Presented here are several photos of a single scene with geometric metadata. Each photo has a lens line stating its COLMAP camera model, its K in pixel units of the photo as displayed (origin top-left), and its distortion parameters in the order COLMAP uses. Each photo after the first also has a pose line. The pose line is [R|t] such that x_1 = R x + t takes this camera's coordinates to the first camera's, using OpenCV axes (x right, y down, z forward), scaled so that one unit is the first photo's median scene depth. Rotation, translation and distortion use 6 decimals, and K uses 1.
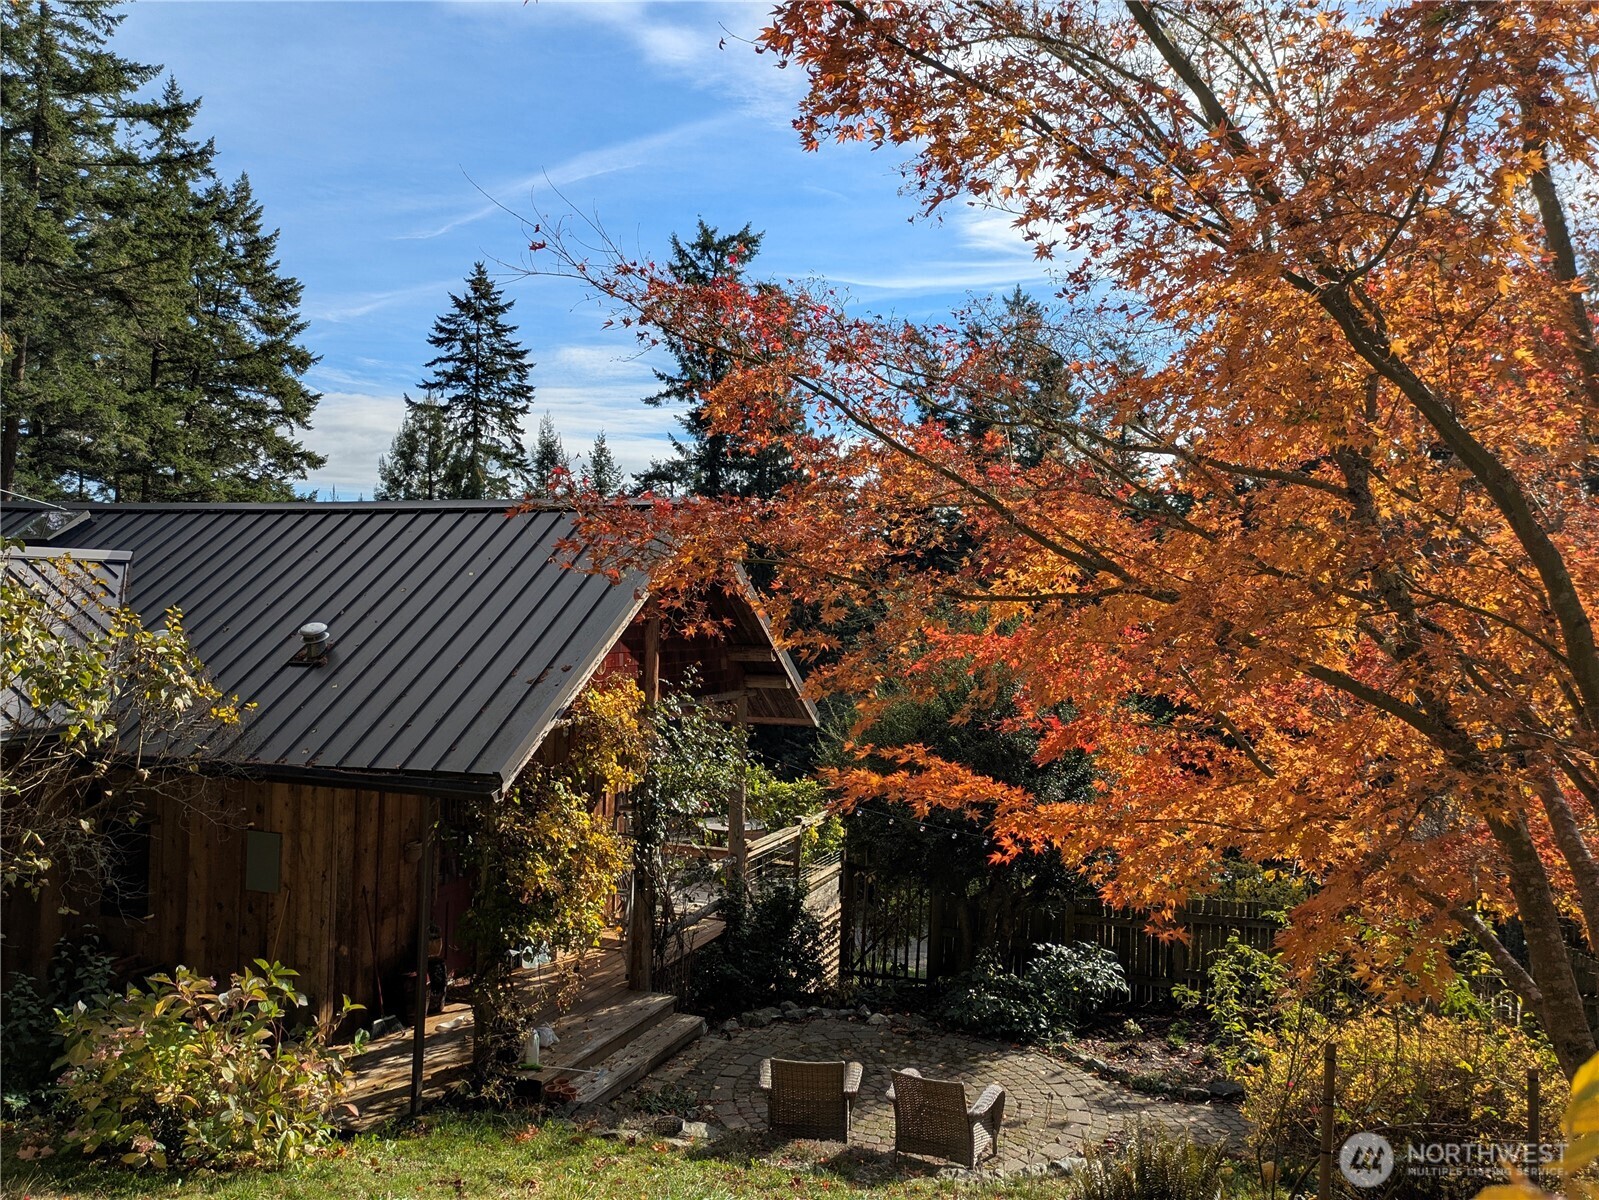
lens RADIAL K [[1288.6, 0, 799.5], [0, 1288.6, 600.0], [0, 0, 1]] dist [0.054112, -0.066910]
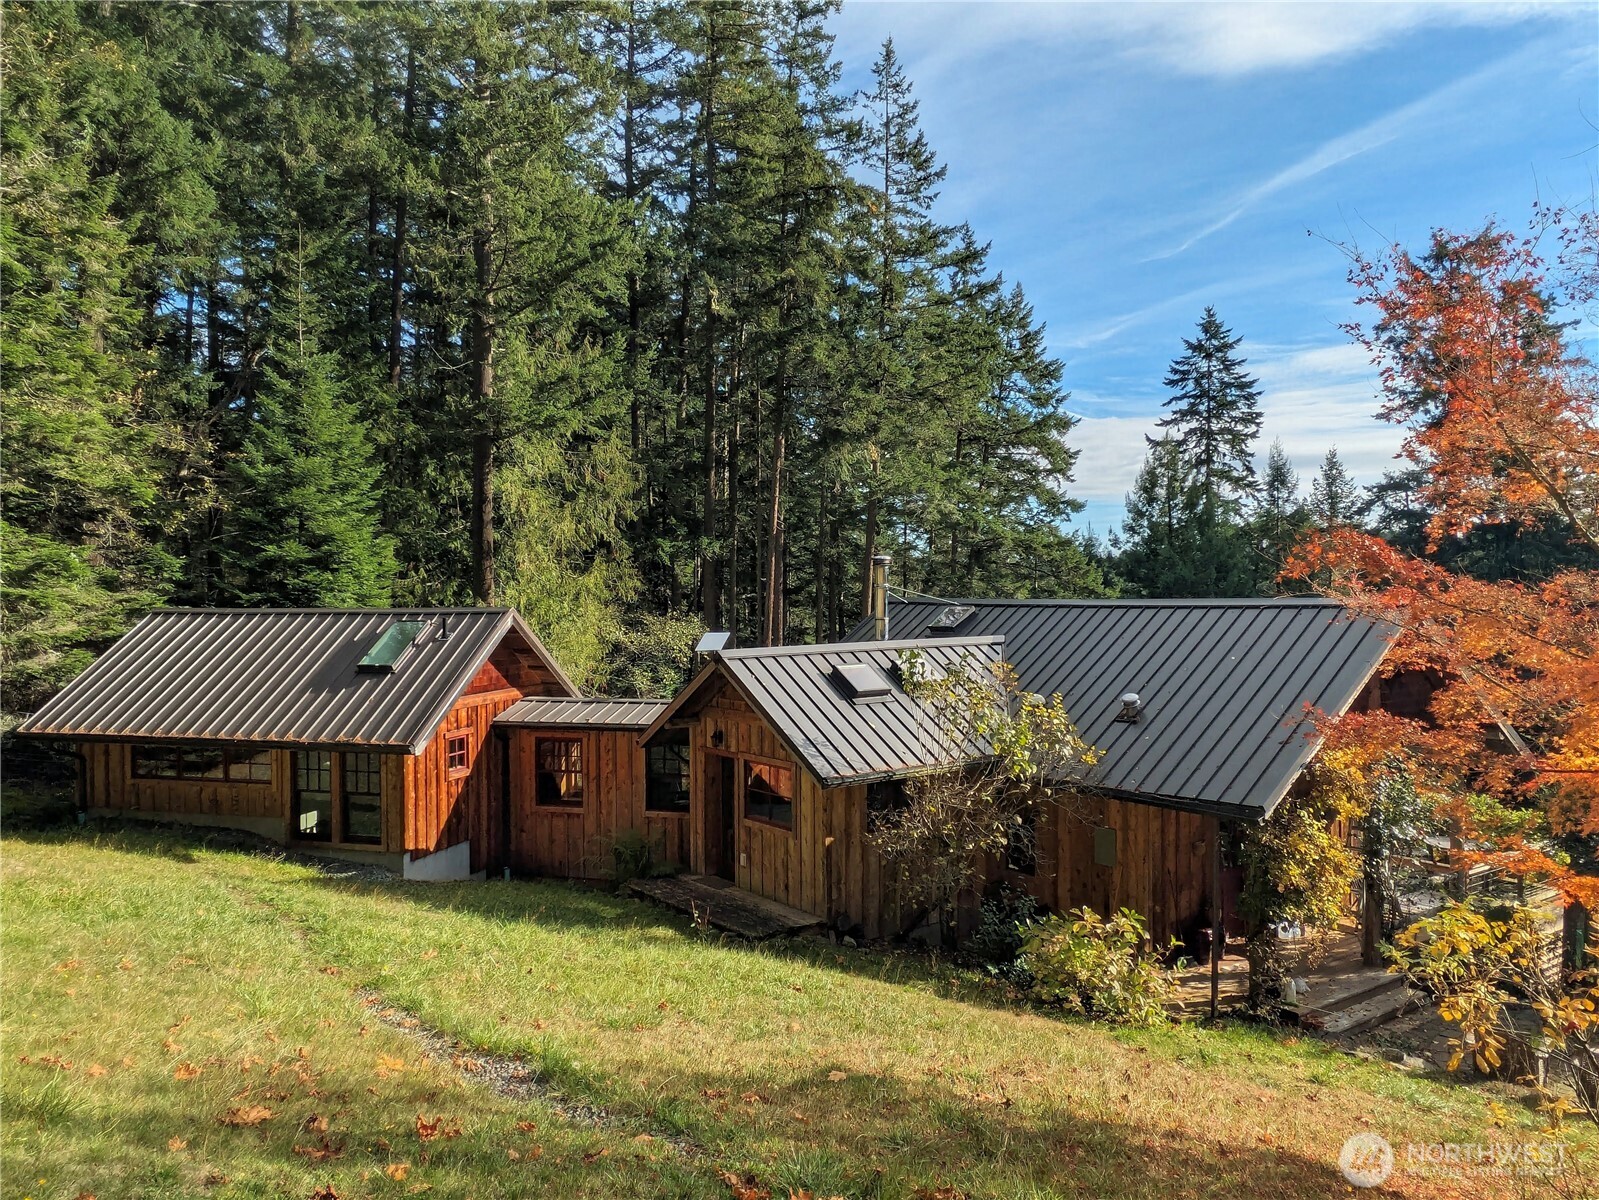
lens RADIAL K [[1205.3, 0, 799.5], [0, 1205.3, 600.0], [0, 0, 1]] dist [0.047618, -0.052380]
pose [[0.842319, -0.022996, -0.538489, 0.017640], [0.026565, 0.999646, -0.001137, -0.025290], [0.538325, -0.013347, 0.842632, -0.103800]]
